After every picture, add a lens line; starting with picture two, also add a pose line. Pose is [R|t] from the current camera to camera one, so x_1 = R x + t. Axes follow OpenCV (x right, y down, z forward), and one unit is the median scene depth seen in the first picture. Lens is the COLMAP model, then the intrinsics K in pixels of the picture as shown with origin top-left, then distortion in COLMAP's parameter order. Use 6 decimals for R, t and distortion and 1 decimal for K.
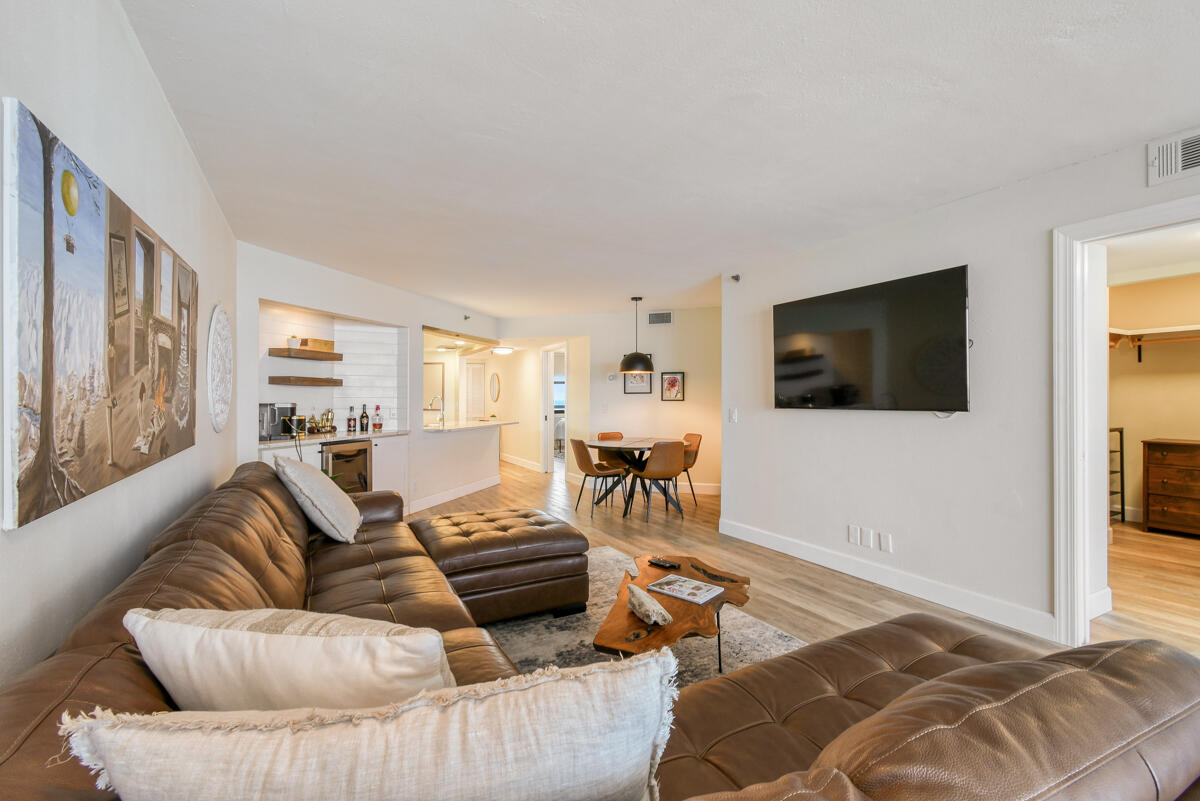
lens RADIAL K [[530.1, 0, 603.2], [0, 530.1, 398.1], [0, 0, 1]] dist [0.006451, -0.002536]
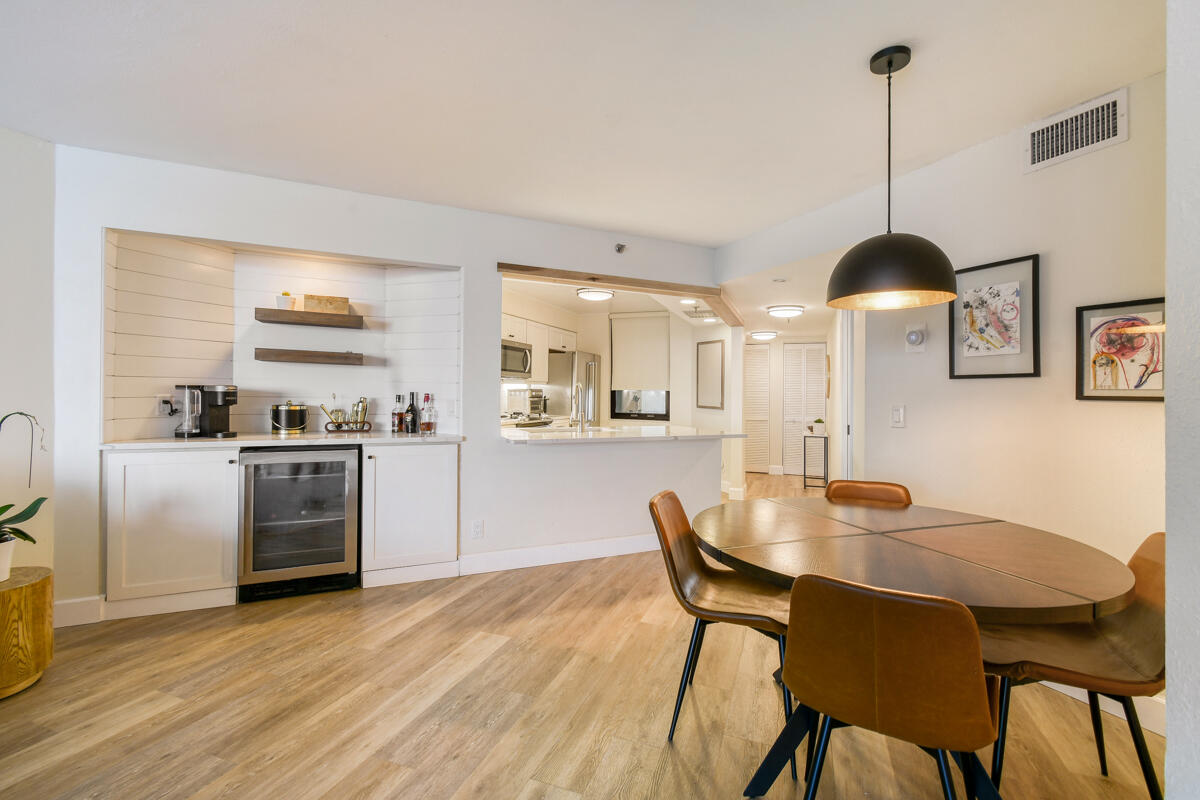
lens RADIAL K [[530.1, 0, 594.9], [0, 530.1, 395.8], [0, 0, 1]] dist [0.006451, -0.002536]
pose [[0.669270, 0.016630, -0.742833, 0.189676], [-0.018294, 0.999815, 0.005901, 0.008170], [0.742794, 0.009640, 0.669451, 0.716868]]
